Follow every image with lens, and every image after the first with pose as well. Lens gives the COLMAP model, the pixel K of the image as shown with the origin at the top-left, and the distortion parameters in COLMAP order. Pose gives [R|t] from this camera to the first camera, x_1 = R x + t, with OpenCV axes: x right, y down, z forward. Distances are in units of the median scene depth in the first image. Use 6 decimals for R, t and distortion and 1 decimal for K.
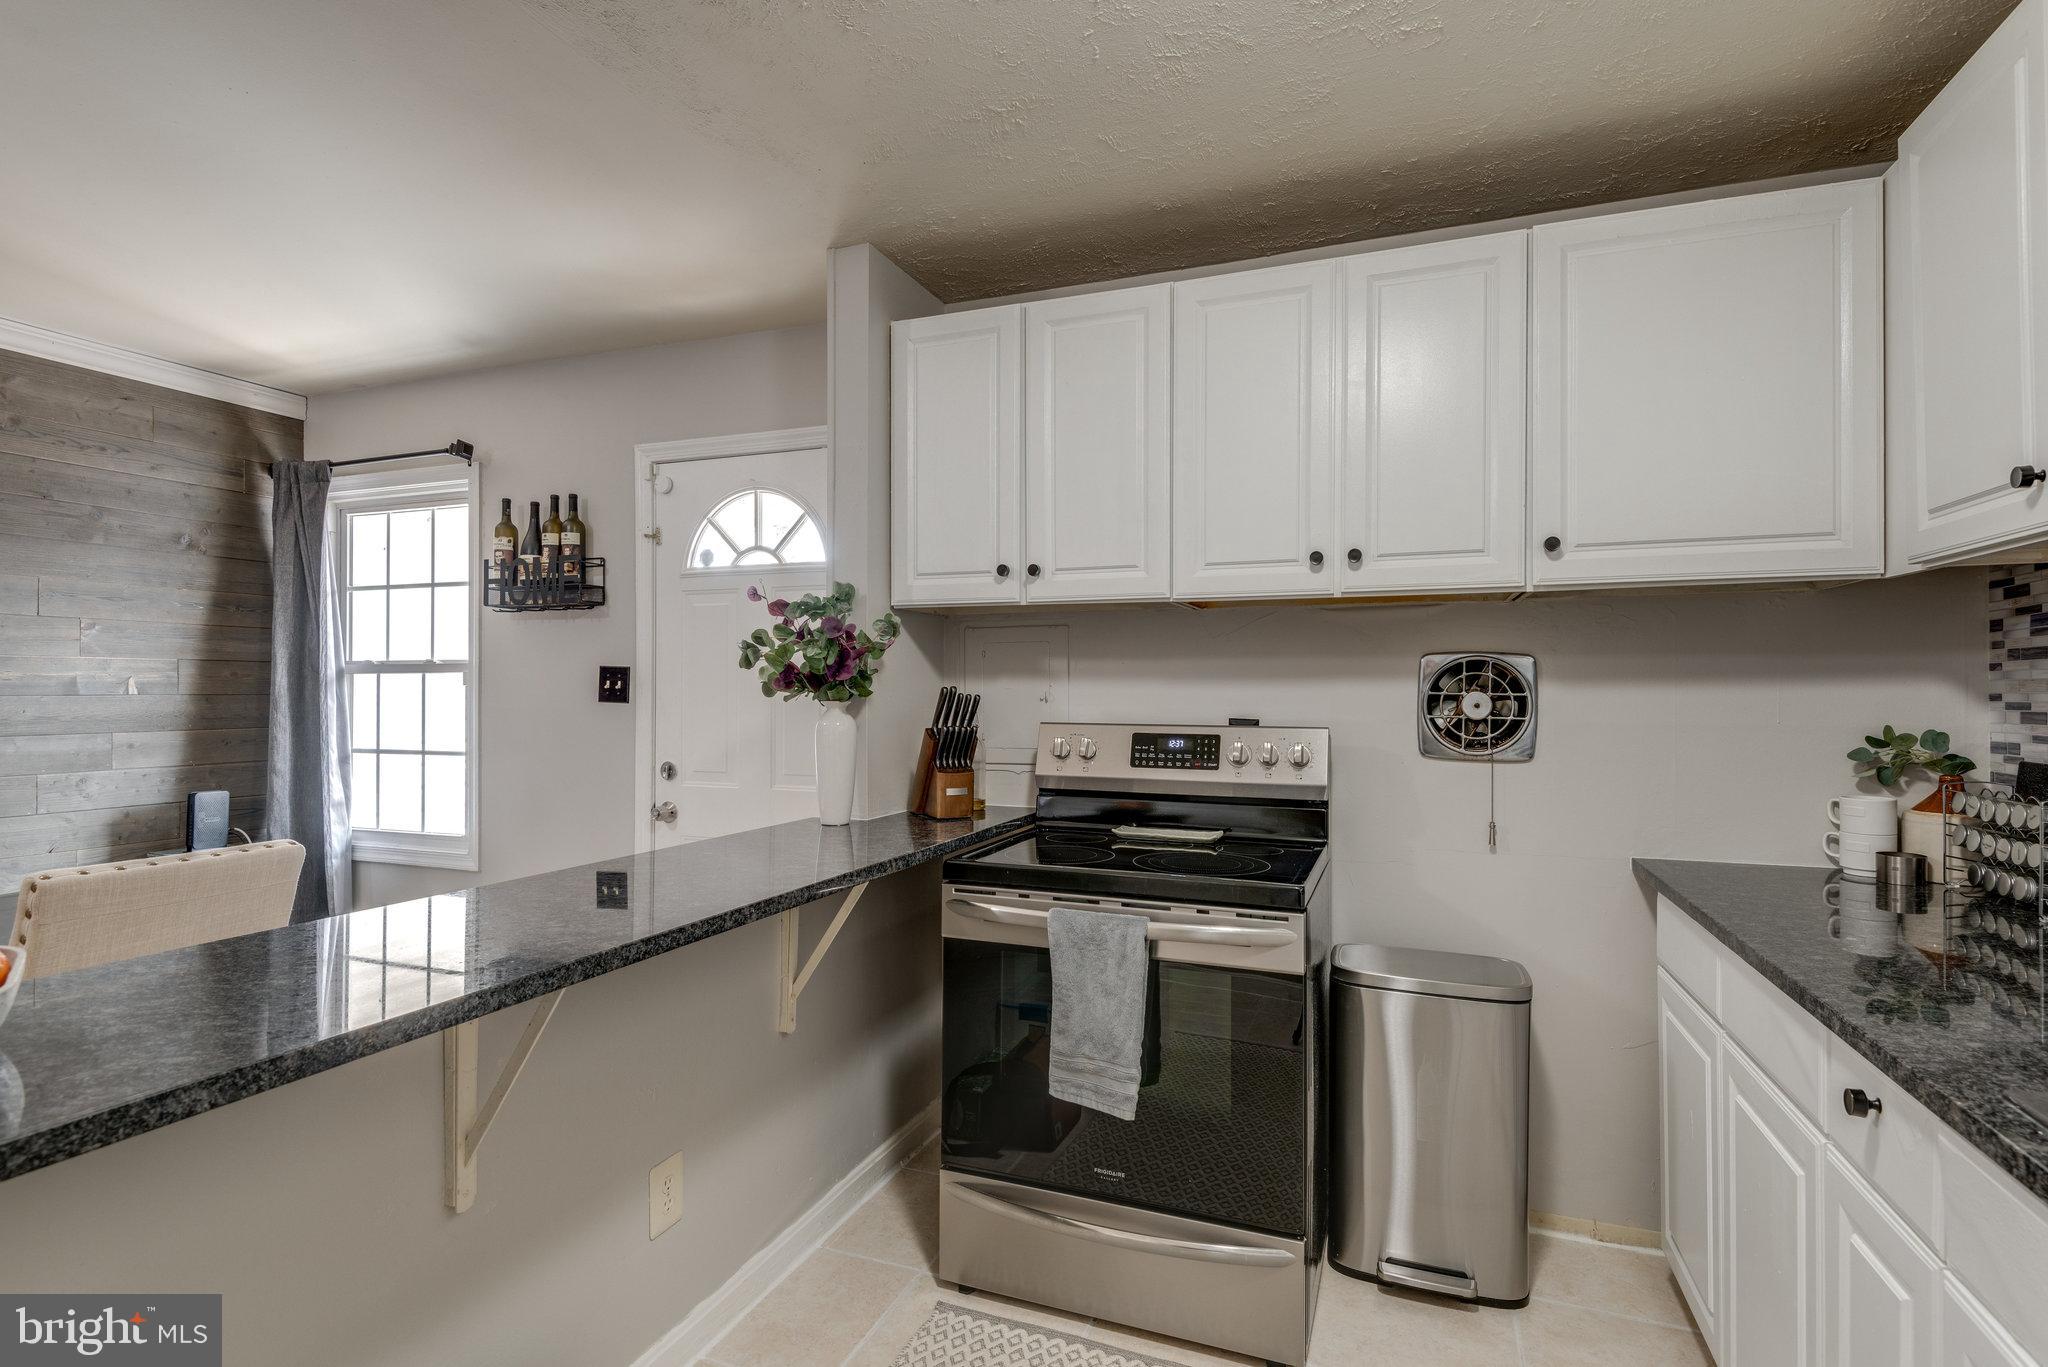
lens RADIAL K [[995.8, 0, 1018.5], [0, 995.8, 687.9], [0, 0, 1]] dist [0.020044, -0.013909]
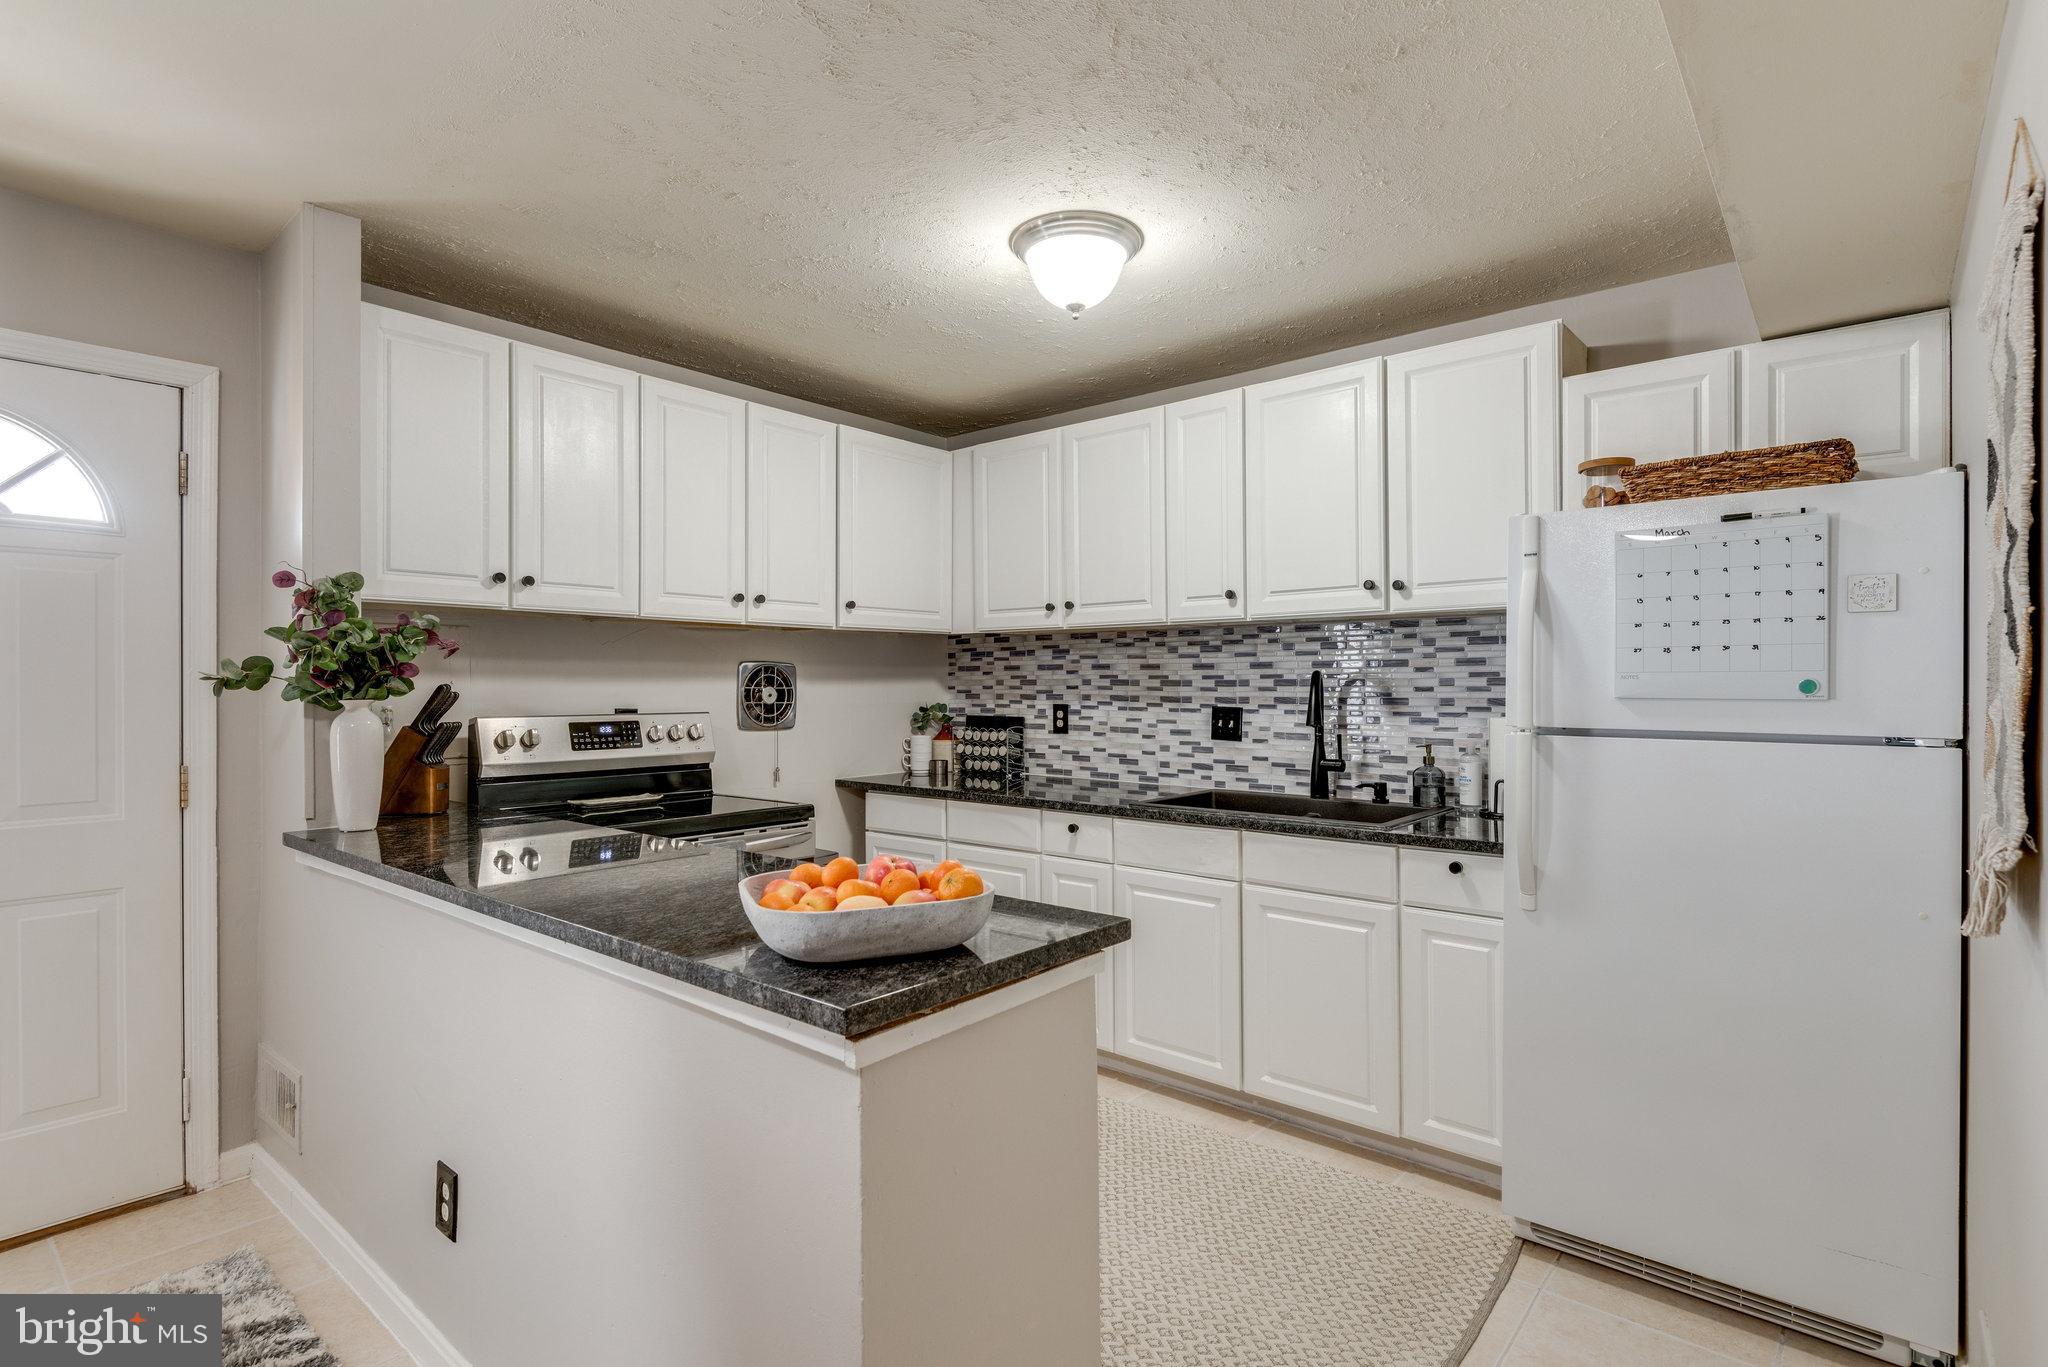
lens RADIAL K [[995.8, 0, 1054.3], [0, 995.8, 683.4], [0, 0, 1]] dist [0.020044, -0.013909]
pose [[0.314113, -0.002999, 0.949381, -1.009297], [0.000215, 0.999995, 0.003088, -0.006869], [-0.949386, -0.000766, 0.314112, 0.080742]]
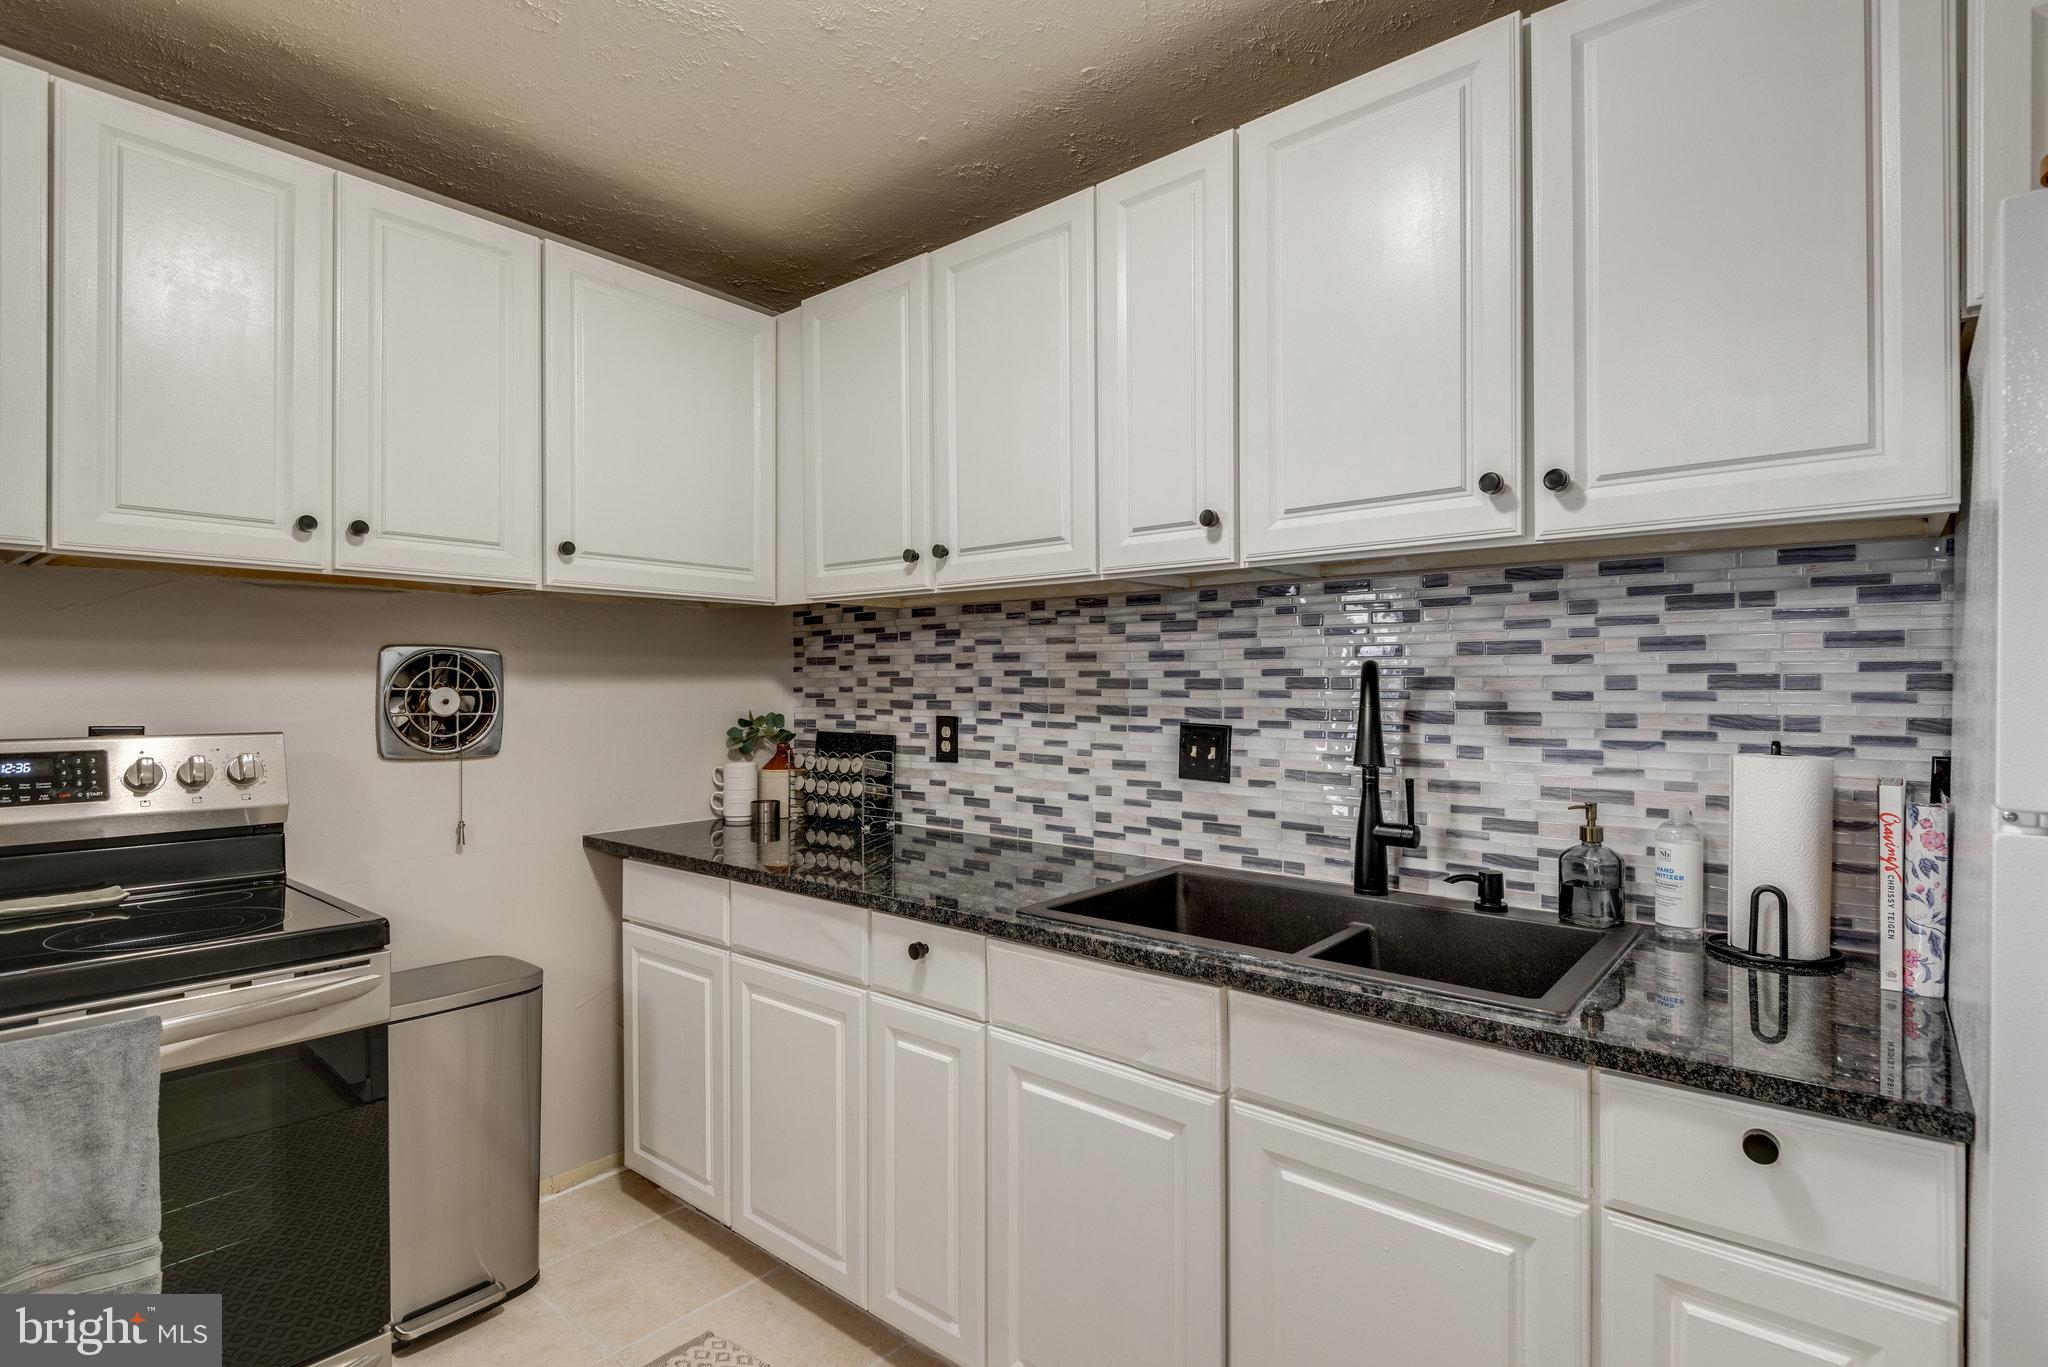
lens RADIAL K [[995.8, 0, 1057.1], [0, 995.8, 689.8], [0, 0, 1]] dist [0.020044, -0.013909]
pose [[0.302447, -0.006898, 0.953141, -0.307878], [-0.003145, 0.999961, 0.008235, -0.003770], [-0.953161, -0.005488, 0.302414, 0.173262]]
